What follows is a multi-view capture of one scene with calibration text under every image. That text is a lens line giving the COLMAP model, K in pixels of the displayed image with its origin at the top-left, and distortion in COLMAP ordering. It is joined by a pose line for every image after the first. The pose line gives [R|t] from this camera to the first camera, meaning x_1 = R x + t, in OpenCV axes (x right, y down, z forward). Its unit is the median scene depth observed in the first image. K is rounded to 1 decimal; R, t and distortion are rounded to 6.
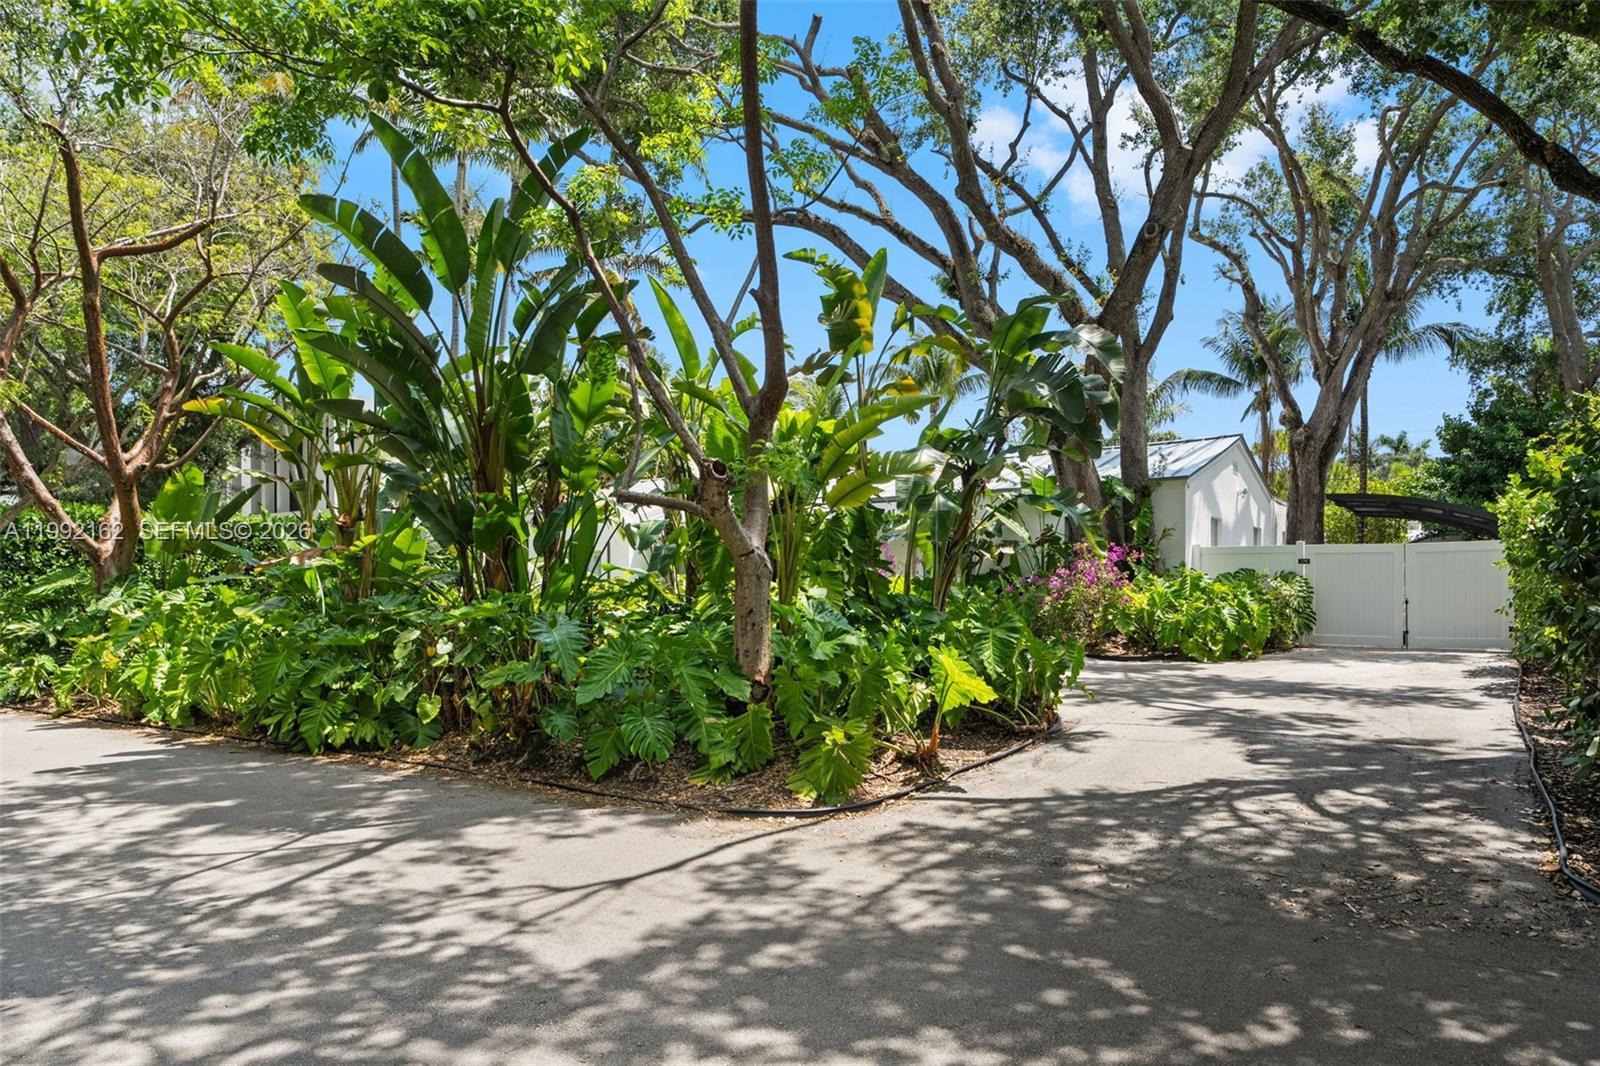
lens RADIAL K [[803.9, 0, 795.6], [0, 803.9, 535.0], [0, 0, 1]] dist [0.008856, -0.001604]
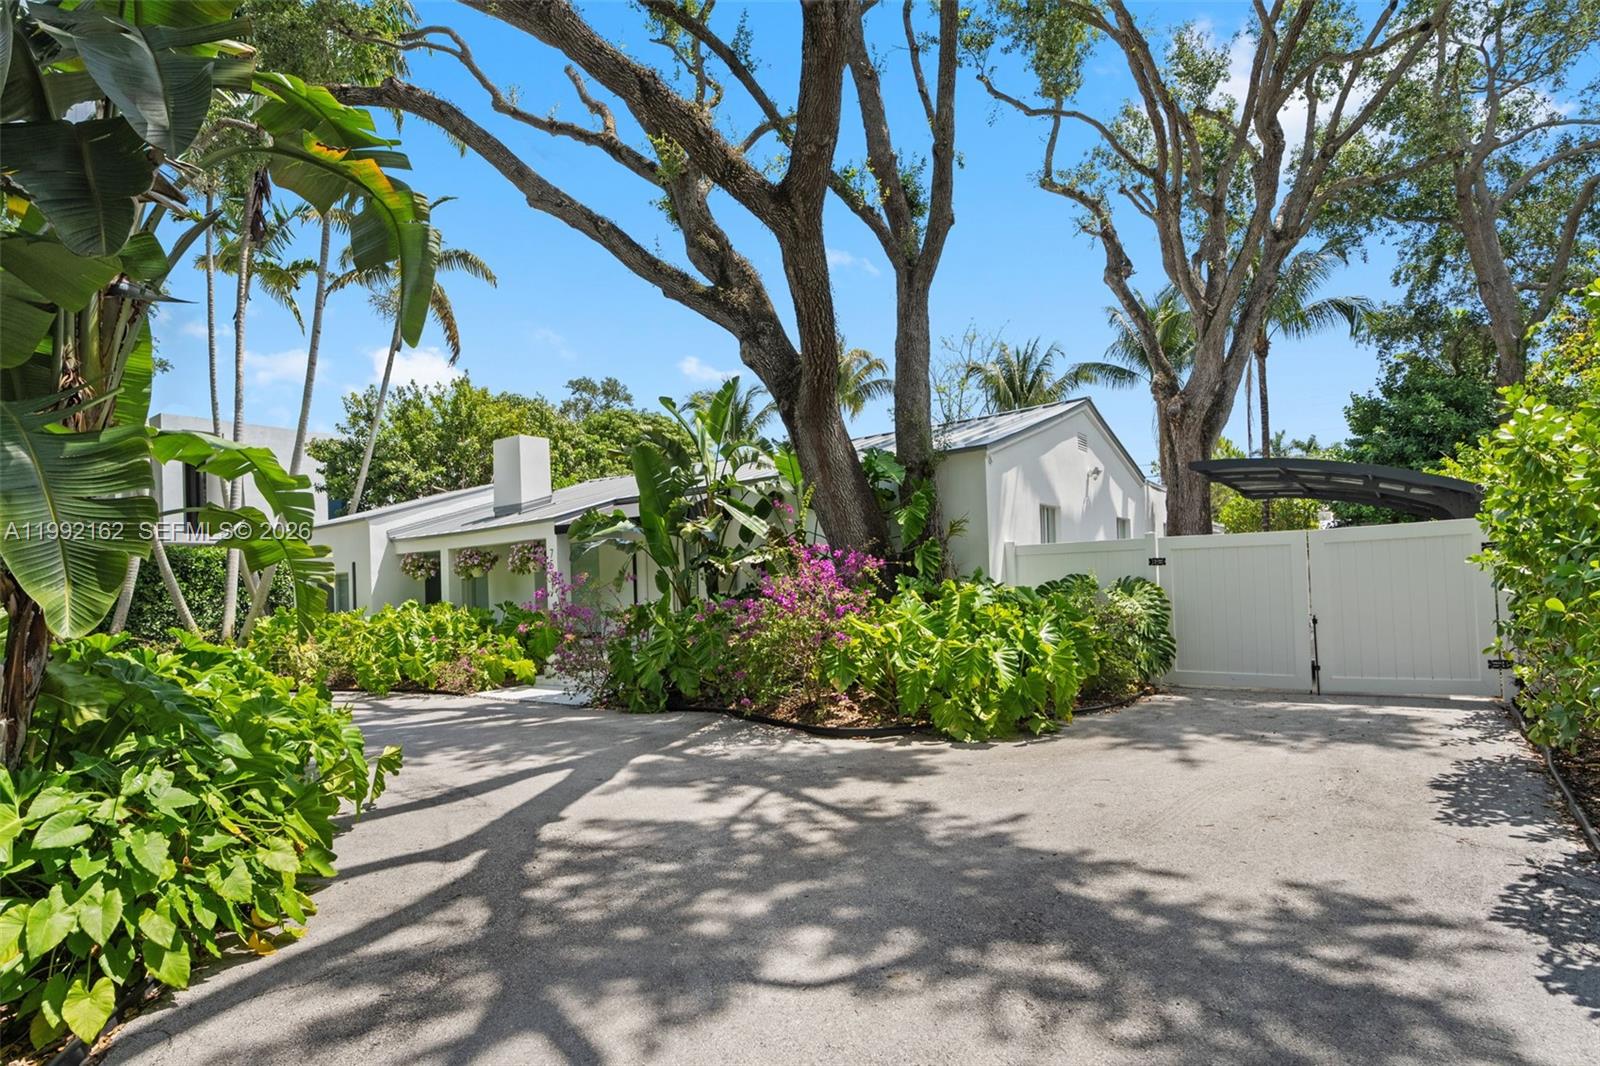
lens RADIAL K [[625.1, 0, 805.6], [0, 625.1, 531.5], [0, 0, 1]] dist [0.003574, -0.000987]
pose [[0.998601, -0.033488, -0.040918, 0.259017], [0.032729, 0.999282, -0.019092, 0.005376], [0.041528, 0.017726, 0.998980, 0.334006]]
